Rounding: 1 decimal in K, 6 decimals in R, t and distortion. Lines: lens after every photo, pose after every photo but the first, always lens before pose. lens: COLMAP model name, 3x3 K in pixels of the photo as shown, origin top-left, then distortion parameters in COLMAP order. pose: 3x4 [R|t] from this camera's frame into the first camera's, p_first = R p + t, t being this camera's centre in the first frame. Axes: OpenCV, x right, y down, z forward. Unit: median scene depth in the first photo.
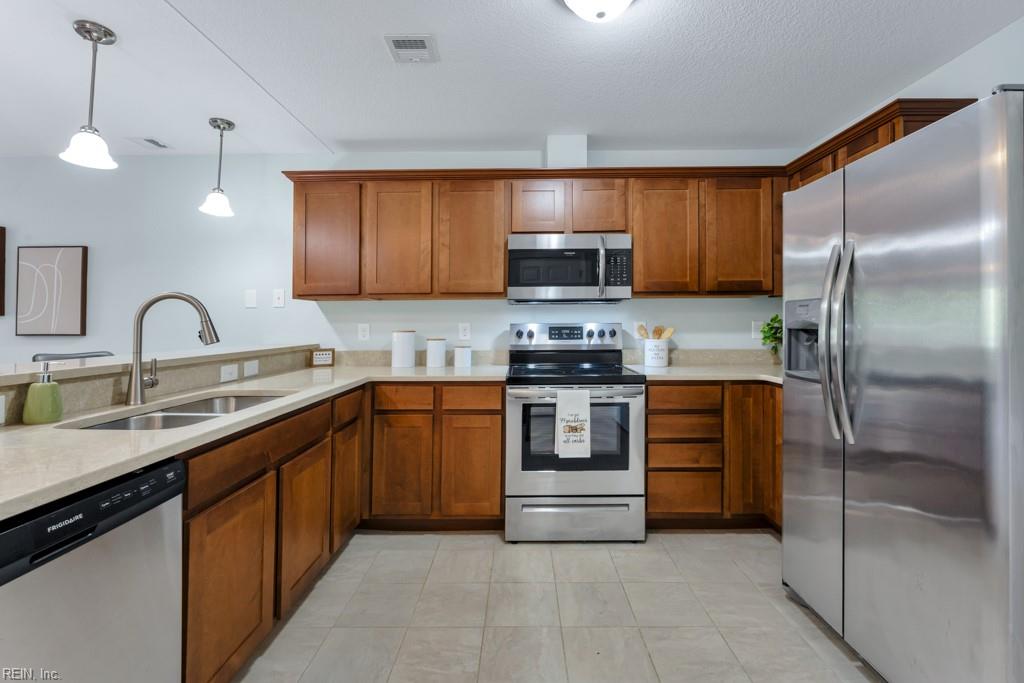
lens RADIAL K [[449.6, 0, 512.7], [0, 449.6, 304.2], [0, 0, 1]] dist [-0.001518, -0.000078]
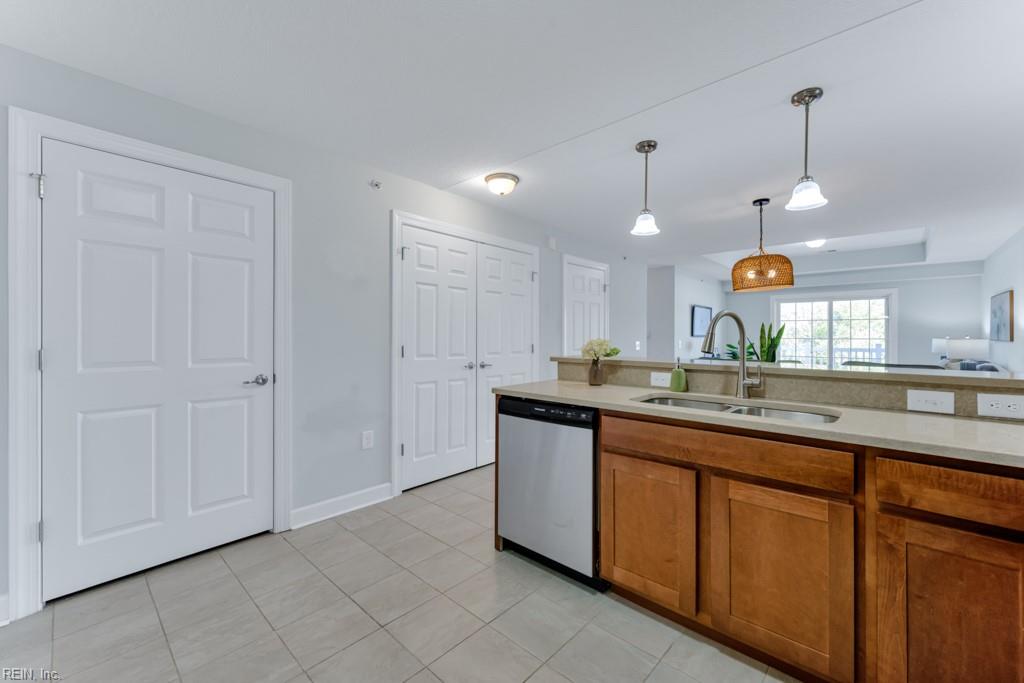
lens RADIAL K [[419.9, 0, 520.4], [0, 419.9, 335.1], [0, 0, 1]] dist [0.001192, 0.000065]
pose [[-0.655419, 0.003831, -0.755255, 0.313673], [0.030157, 0.999322, -0.021101, 0.028907], [0.754663, -0.036606, -0.655091, 0.825349]]
